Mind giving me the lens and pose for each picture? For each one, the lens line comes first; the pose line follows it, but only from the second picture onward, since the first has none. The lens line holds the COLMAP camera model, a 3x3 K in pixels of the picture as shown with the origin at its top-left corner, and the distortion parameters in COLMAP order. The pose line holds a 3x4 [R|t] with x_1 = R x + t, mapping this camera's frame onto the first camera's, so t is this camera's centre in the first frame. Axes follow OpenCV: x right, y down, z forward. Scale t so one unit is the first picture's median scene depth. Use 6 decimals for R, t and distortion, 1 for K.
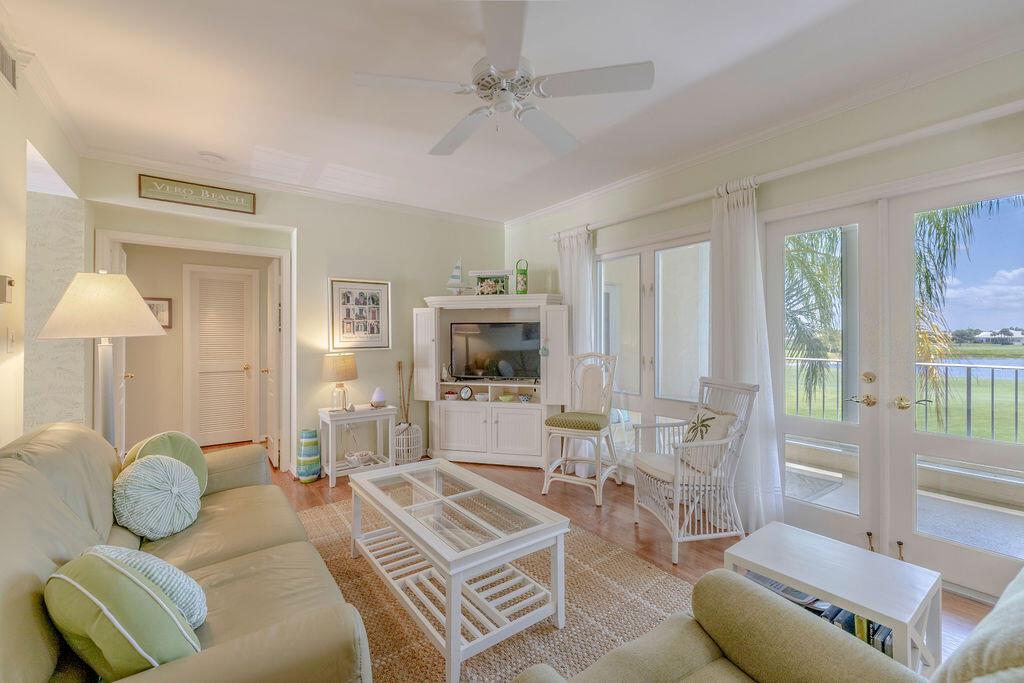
lens RADIAL K [[429.0, 0, 509.1], [0, 429.0, 332.8], [0, 0, 1]] dist [0.000688, 0.000129]
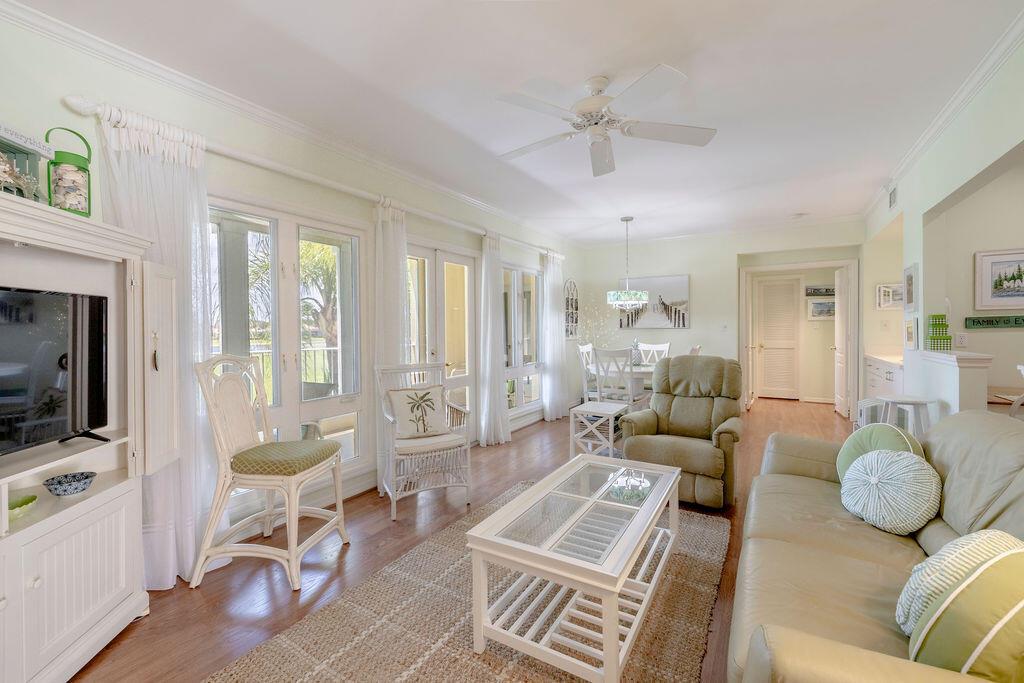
lens RADIAL K [[429.0, 0, 511.4], [0, 429.0, 336.2], [0, 0, 1]] dist [0.000688, 0.000129]
pose [[-0.396147, -0.012680, 0.918100, -0.480375], [0.001514, 0.999894, 0.014463, 0.009313], [-0.918186, 0.007119, -0.396086, 0.791080]]
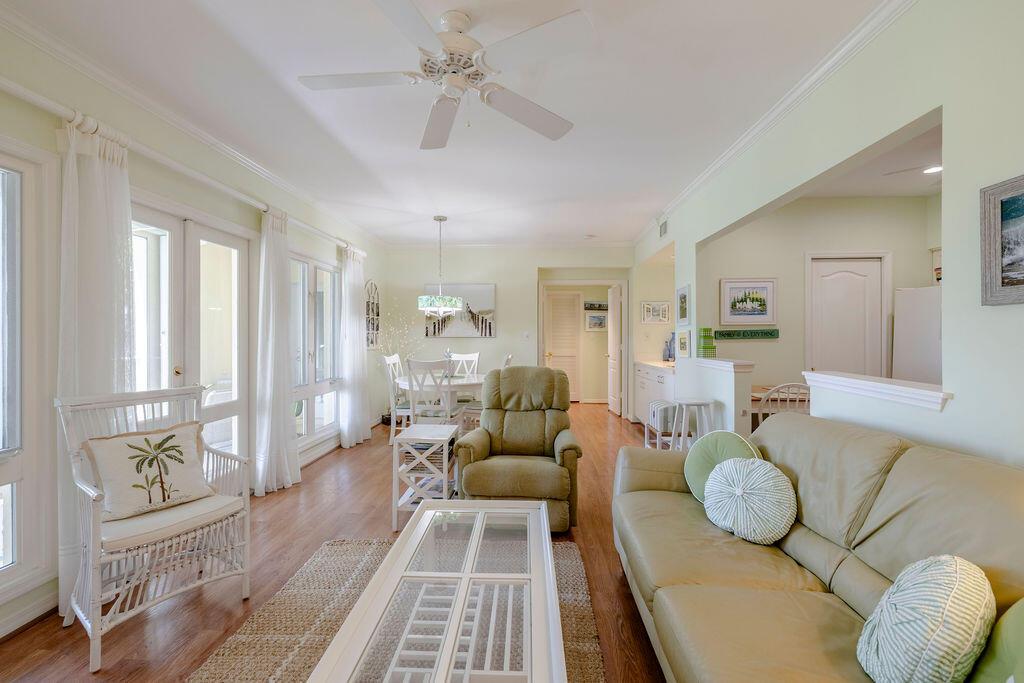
lens RADIAL K [[429.0, 0, 510.1], [0, 429.0, 336.8], [0, 0, 1]] dist [0.000688, 0.000129]
pose [[-0.784811, -0.001353, 0.619734, -0.320355], [-0.005409, 0.999974, -0.004666, 0.008488], [-0.619712, -0.007014, -0.784798, 0.769390]]
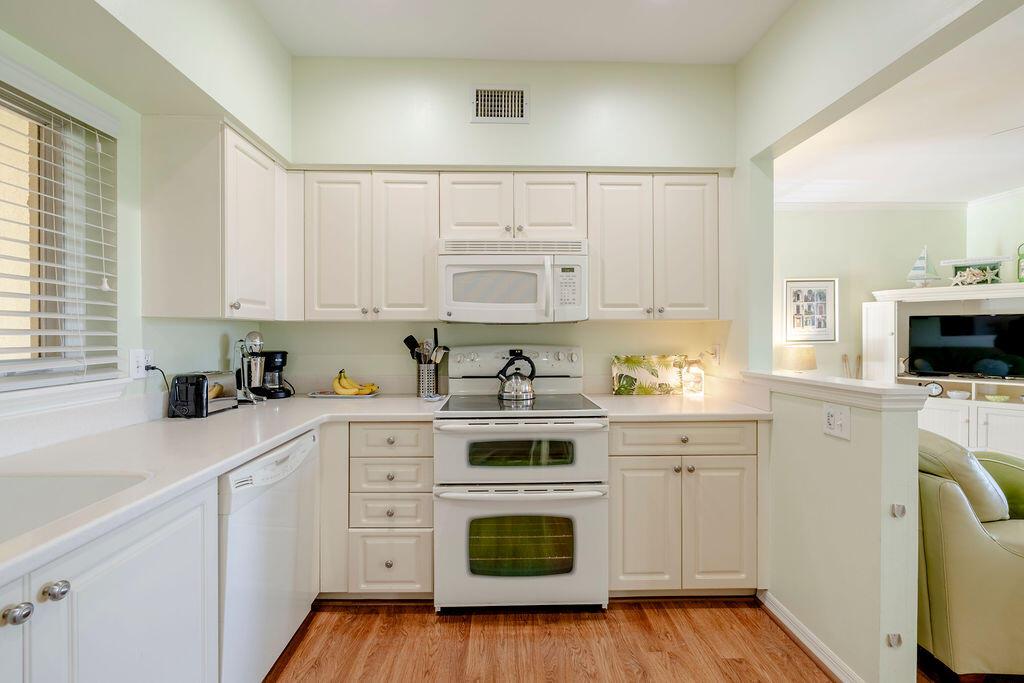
lens RADIAL K [[429.0, 0, 514.2], [0, 429.0, 335.7], [0, 0, 1]] dist [0.000688, 0.000129]
pose [[0.824620, 0.002929, -0.565679, -0.341695], [0.007018, 0.999857, 0.015408, -0.000028], [0.565643, -0.016676, 0.824482, -0.325079]]
